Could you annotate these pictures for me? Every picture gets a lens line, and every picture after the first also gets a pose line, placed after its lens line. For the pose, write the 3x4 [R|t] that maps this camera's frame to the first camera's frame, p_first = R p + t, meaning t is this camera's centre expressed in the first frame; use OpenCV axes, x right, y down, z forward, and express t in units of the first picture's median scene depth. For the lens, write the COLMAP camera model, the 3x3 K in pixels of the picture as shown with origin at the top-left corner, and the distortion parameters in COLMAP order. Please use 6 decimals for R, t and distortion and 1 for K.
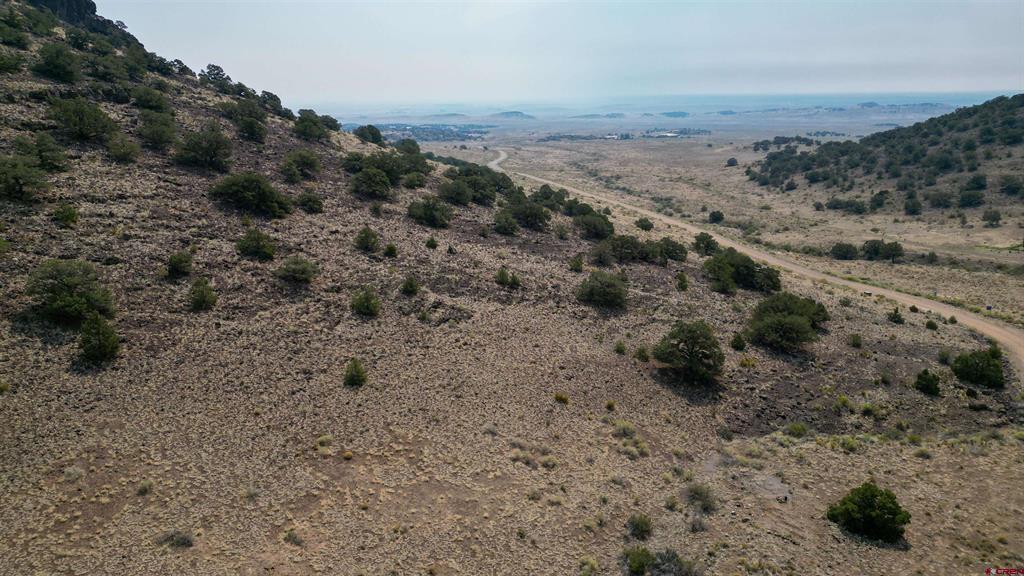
lens RADIAL K [[710.1, 0, 519.0], [0, 710.1, 276.7], [0, 0, 1]] dist [0.086301, -0.082503]
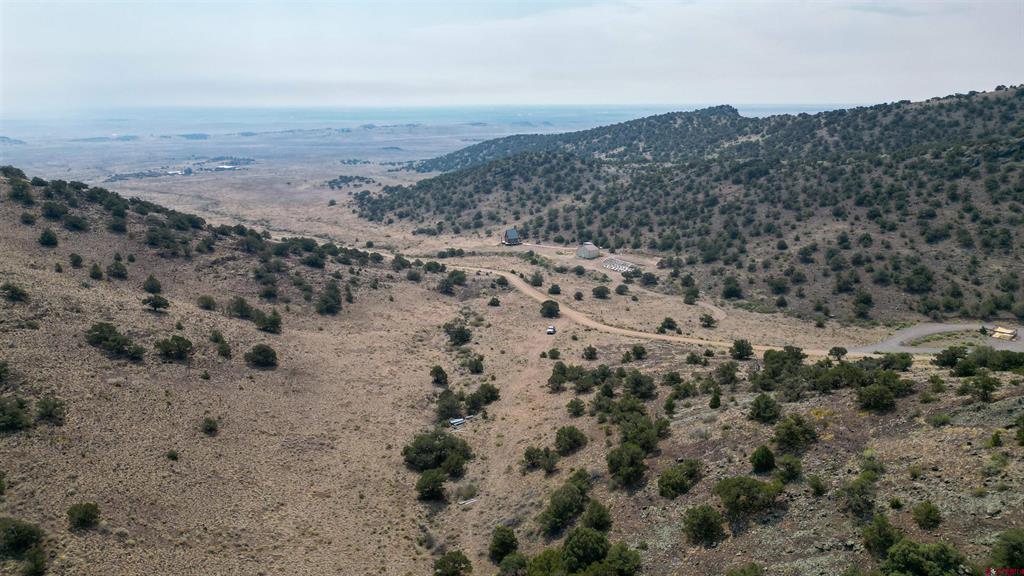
lens RADIAL K [[710.1, 0, 505.5], [0, 710.1, 283.5], [0, 0, 1]] dist [0.086301, -0.082503]
pose [[0.802837, -0.149388, 0.577179, -0.561026], [0.152371, 0.987361, 0.043610, -0.009330], [-0.576399, 0.052933, 0.815452, -0.767255]]
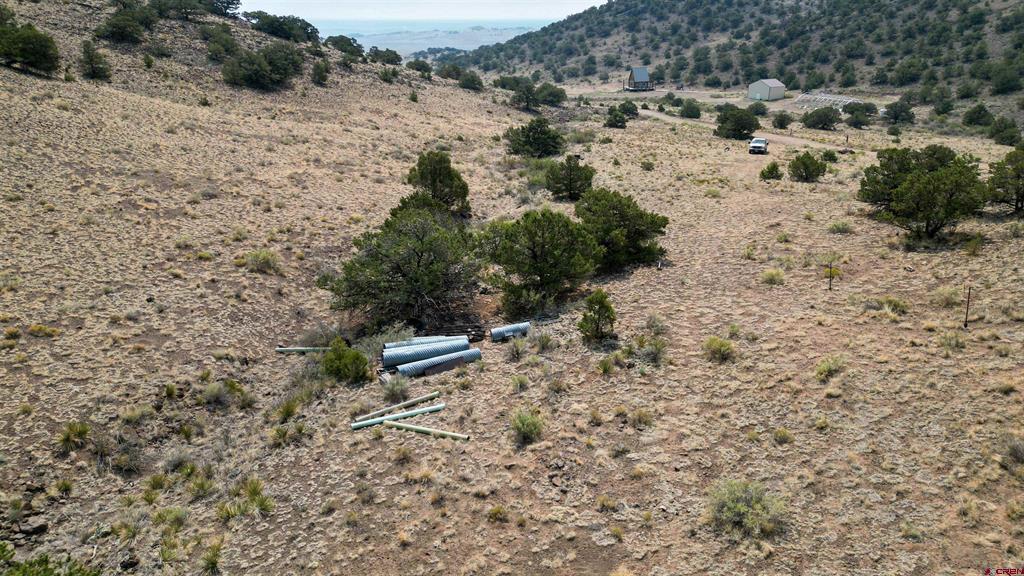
lens RADIAL K [[710.1, 0, 507.9], [0, 710.1, 274.9], [0, 0, 1]] dist [0.086301, -0.082503]
pose [[0.882866, -0.157966, 0.442260, -0.268017], [0.116465, 0.985959, 0.119668, 0.116981], [-0.454954, -0.054143, 0.888868, -0.293537]]
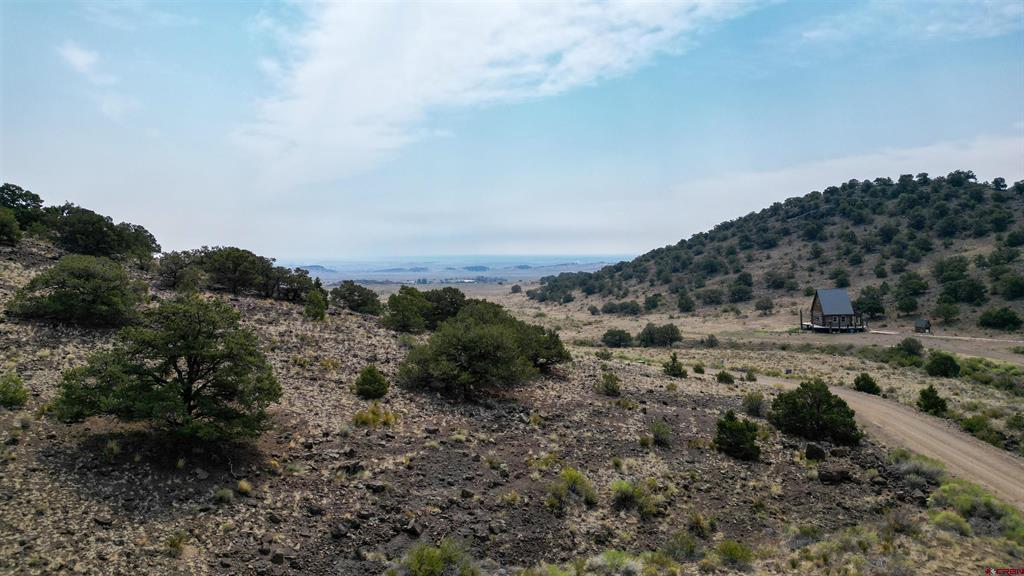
lens RADIAL K [[710.1, 0, 510.7], [0, 710.1, 279.1], [0, 0, 1]] dist [0.086301, -0.082503]
pose [[0.967766, -0.010888, 0.251615, 0.096661], [0.064371, 0.976574, -0.205327, 0.043791], [-0.243485, 0.214905, 0.945796, 0.182091]]
